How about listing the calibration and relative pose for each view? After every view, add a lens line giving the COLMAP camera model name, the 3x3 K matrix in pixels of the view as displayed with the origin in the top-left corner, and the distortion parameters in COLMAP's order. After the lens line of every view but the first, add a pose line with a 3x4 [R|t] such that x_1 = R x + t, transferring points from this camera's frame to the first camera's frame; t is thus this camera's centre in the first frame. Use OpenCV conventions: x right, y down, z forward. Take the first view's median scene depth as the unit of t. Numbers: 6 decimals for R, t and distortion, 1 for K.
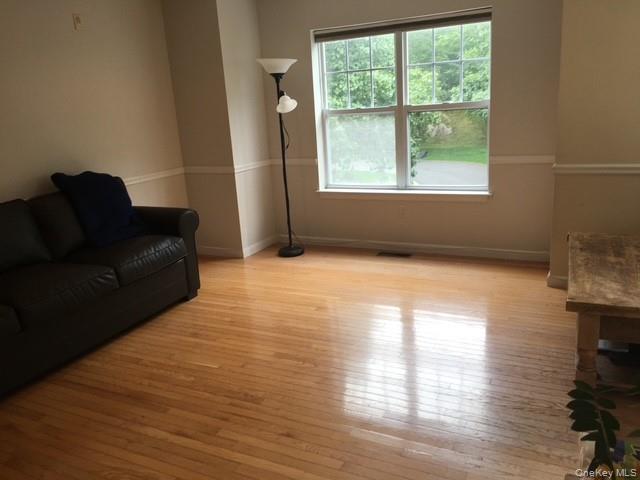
lens RADIAL K [[544.8, 0, 317.5], [0, 544.8, 240.2], [0, 0, 1]] dist [0.000623, -0.007429]
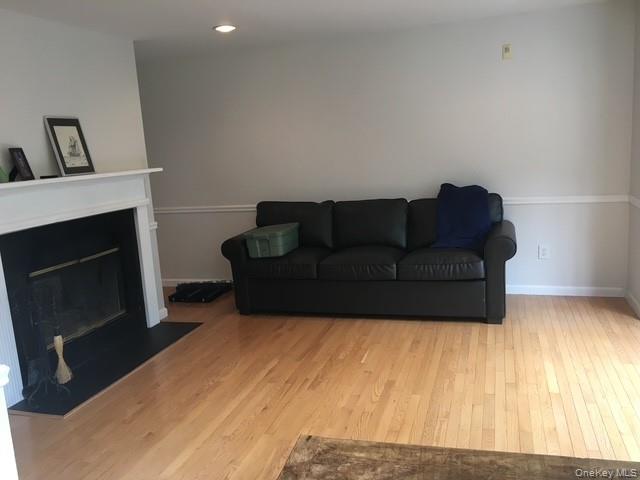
lens RADIAL K [[544.8, 0, 317.6], [0, 544.8, 239.0], [0, 0, 1]] dist [0.000623, -0.007429]
pose [[0.169504, 0.239219, -0.956056, 0.811593], [-0.200555, 0.958167, 0.204189, -0.232397], [0.964907, 0.157131, 0.210389, 0.569422]]
